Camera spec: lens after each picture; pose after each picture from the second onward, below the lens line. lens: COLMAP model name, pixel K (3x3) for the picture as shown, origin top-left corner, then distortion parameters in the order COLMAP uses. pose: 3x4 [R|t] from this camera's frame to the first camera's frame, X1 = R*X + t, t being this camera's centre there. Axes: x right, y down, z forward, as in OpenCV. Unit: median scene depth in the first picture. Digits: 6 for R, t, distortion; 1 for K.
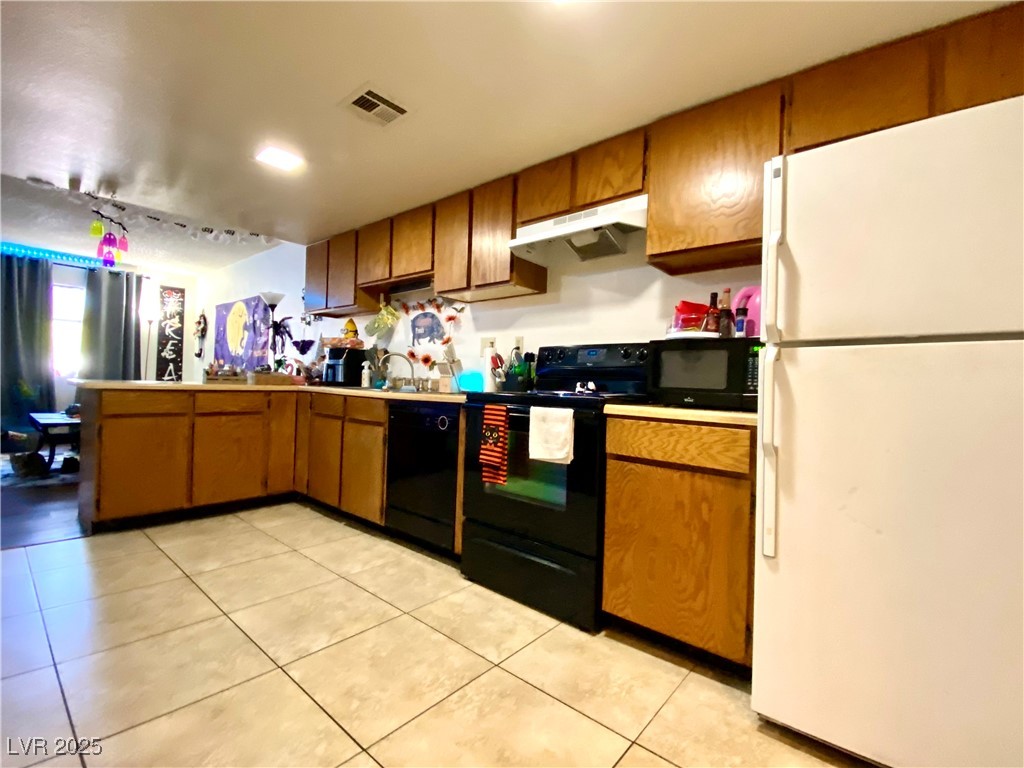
lens RADIAL K [[466.1, 0, 511.1], [0, 466.1, 381.8], [0, 0, 1]] dist [-0.019837, -0.003033]
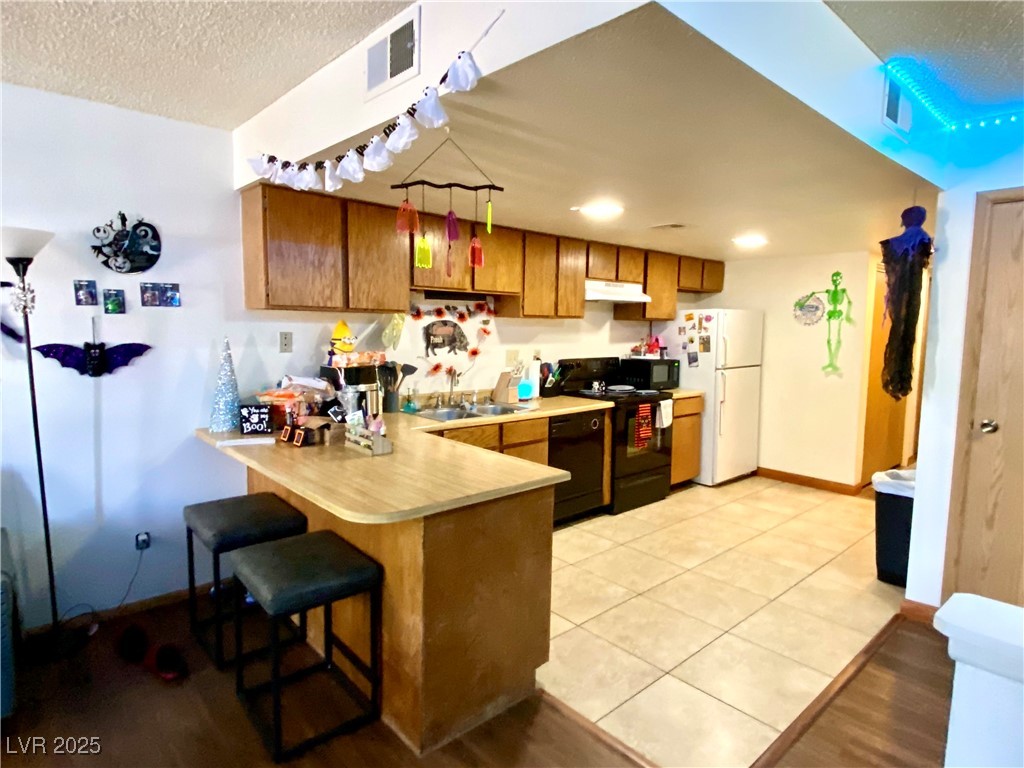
lens RADIAL K [[576.0, 0, 513.2], [0, 576.0, 384.0], [0, 0, 1]] dist [-0.026043, -0.000257]
pose [[0.136016, -0.135788, 0.981357, -1.281897], [-0.021197, 0.989937, 0.139913, -0.183990], [-0.990480, -0.039832, 0.131769, 0.700469]]
